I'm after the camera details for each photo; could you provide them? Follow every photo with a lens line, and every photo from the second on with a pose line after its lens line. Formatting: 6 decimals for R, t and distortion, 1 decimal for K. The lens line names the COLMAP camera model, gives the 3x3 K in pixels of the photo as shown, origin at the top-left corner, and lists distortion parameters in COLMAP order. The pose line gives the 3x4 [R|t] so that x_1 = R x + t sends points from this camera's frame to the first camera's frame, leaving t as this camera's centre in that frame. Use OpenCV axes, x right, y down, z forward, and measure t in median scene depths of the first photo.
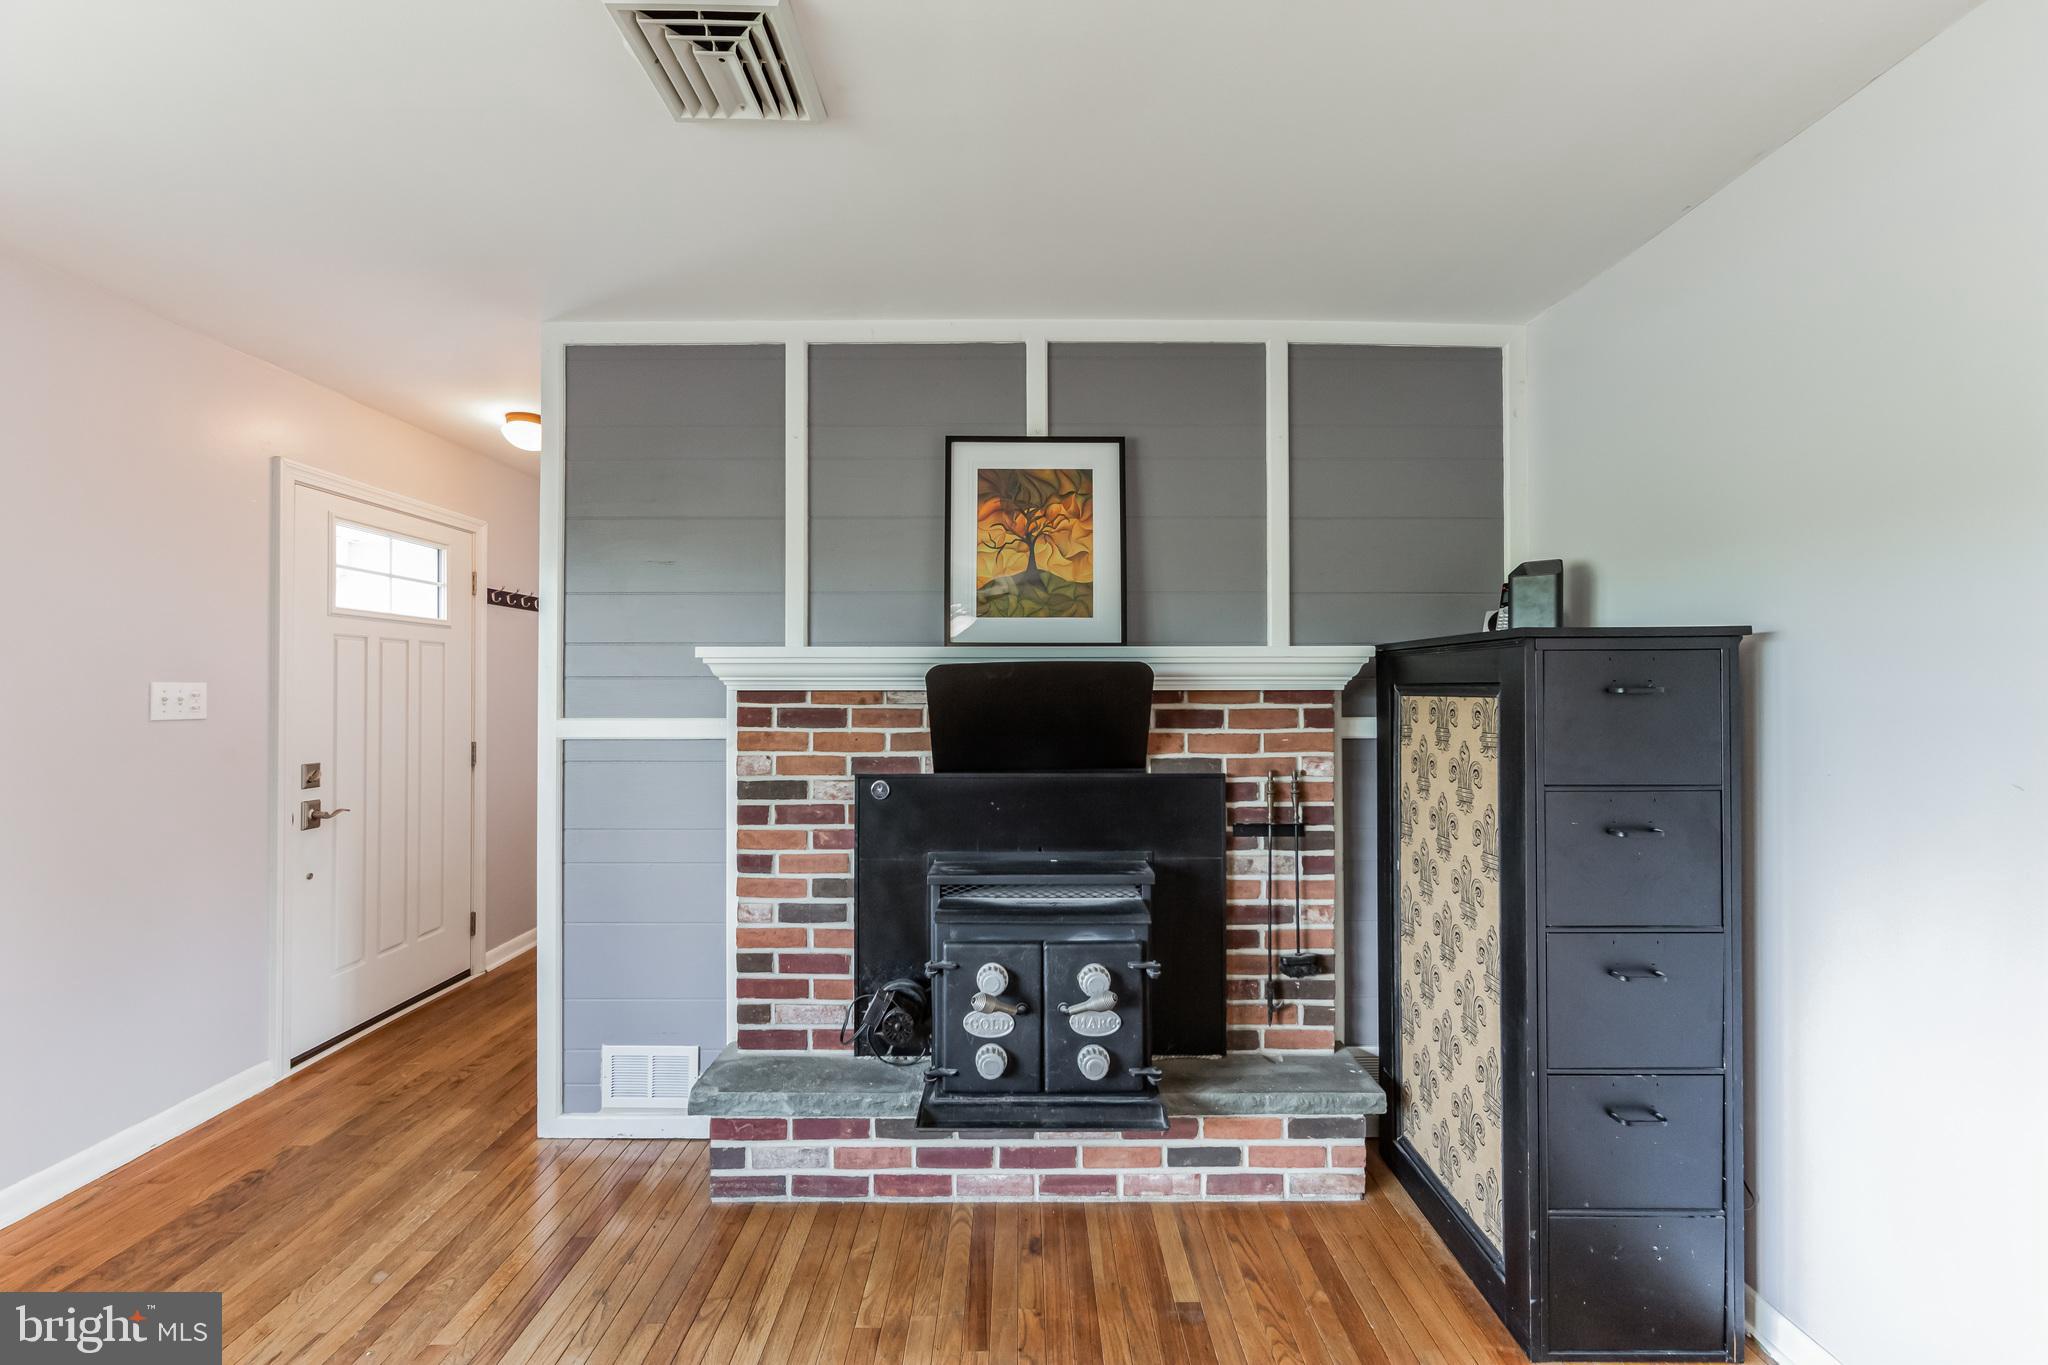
lens RADIAL K [[834.2, 0, 1033.6], [0, 834.2, 685.9], [0, 0, 1]] dist [-0.001291, -0.000682]
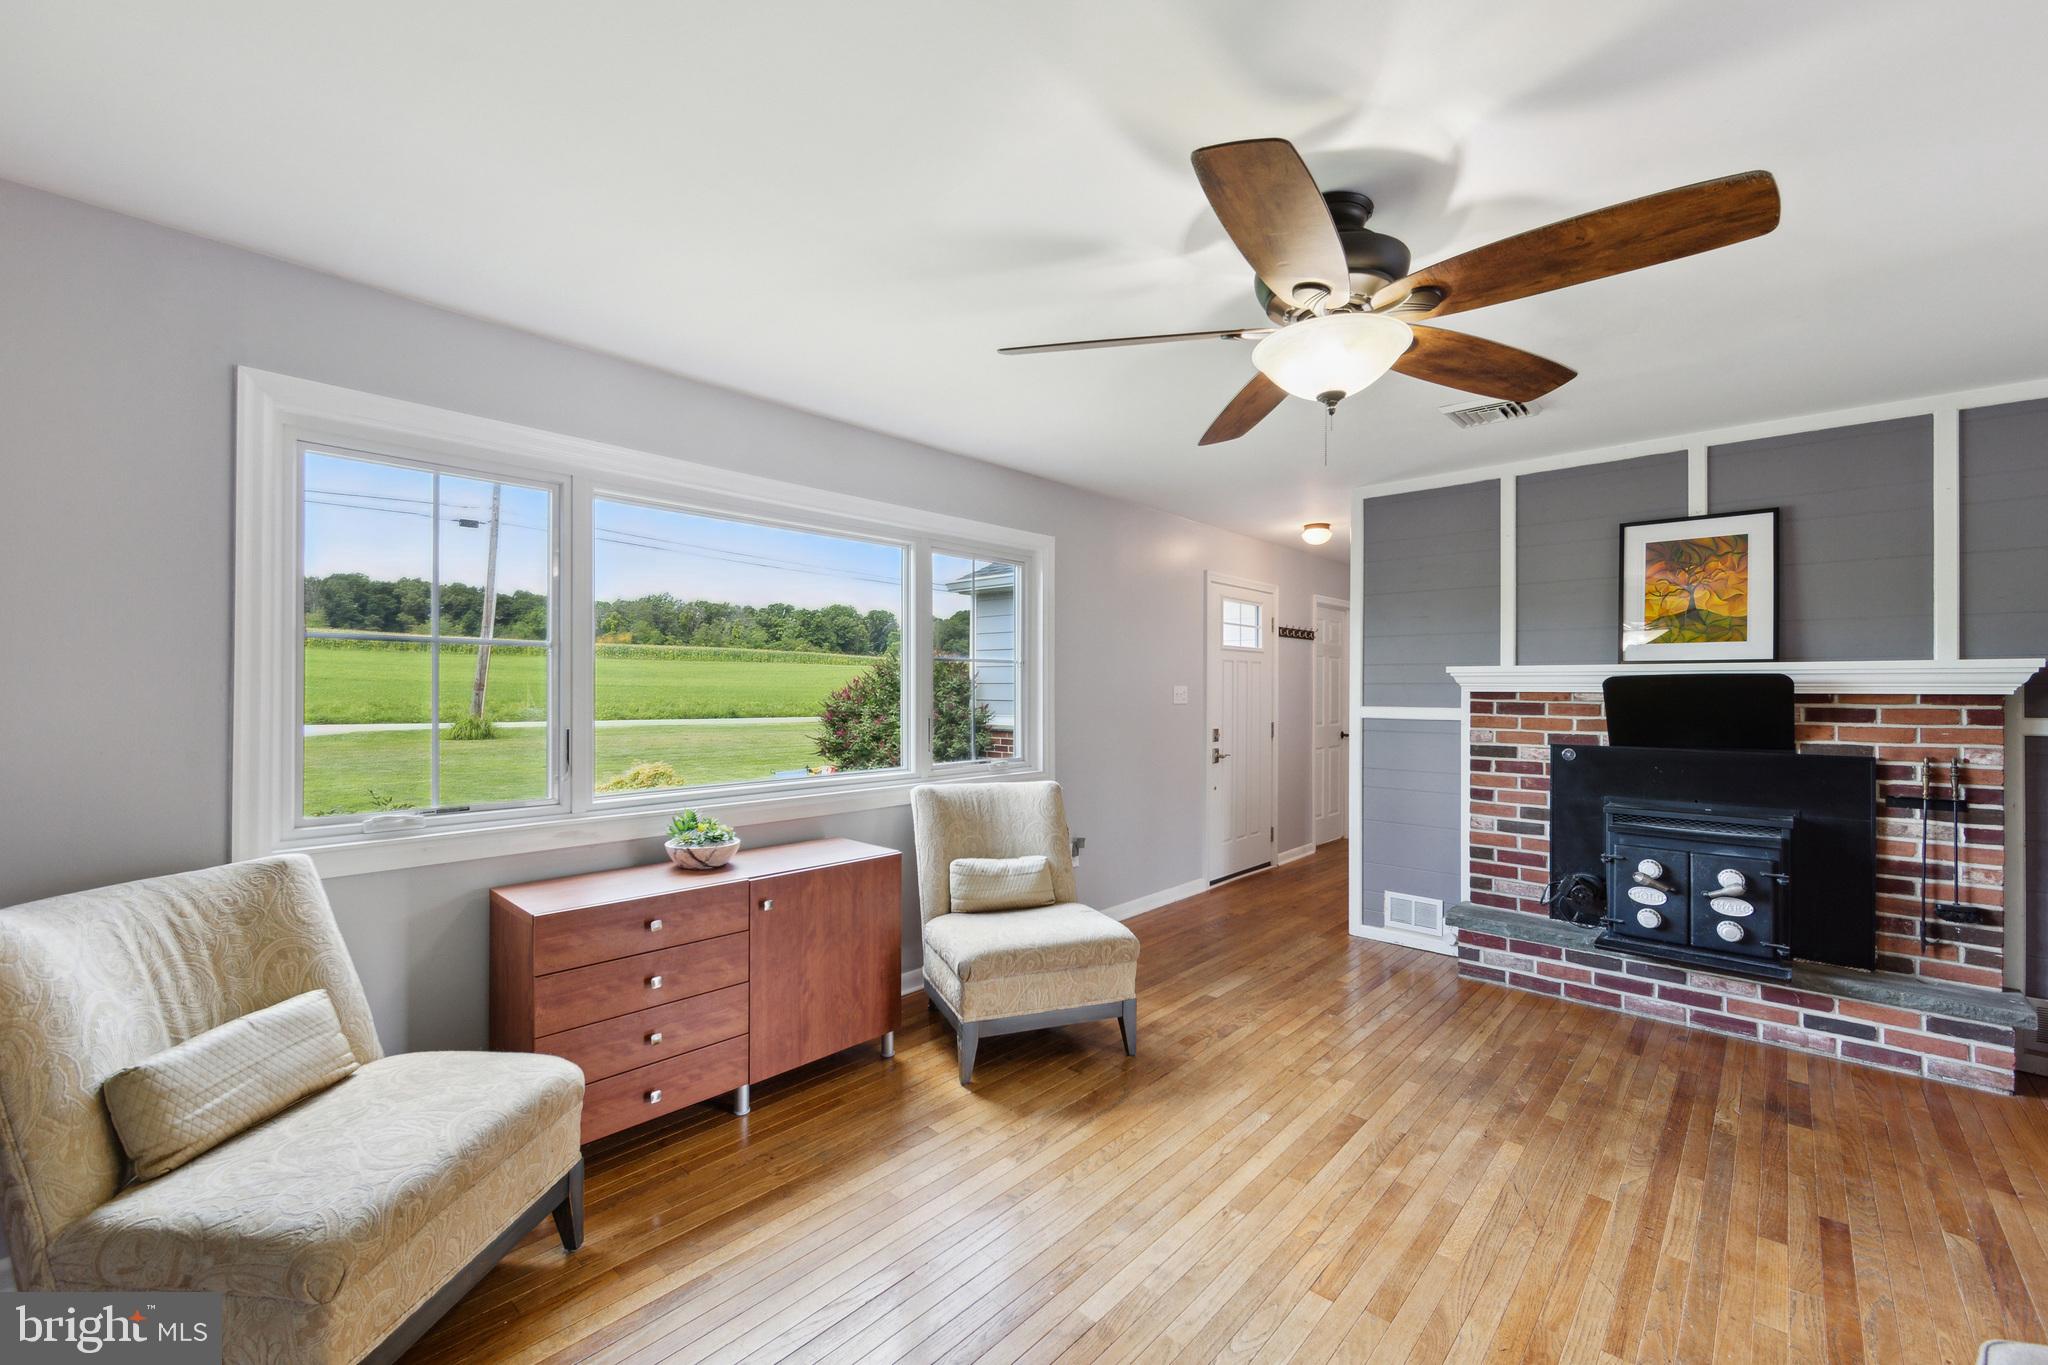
lens RADIAL K [[834.2, 0, 1033.6], [0, 834.2, 685.9], [0, 0, 1]] dist [-0.001291, -0.000682]
pose [[0.738277, 0.002211, -0.674494, 0.133340], [-0.003362, 0.999994, -0.000402, -0.002566], [0.674489, 0.002565, 0.738280, -0.856069]]
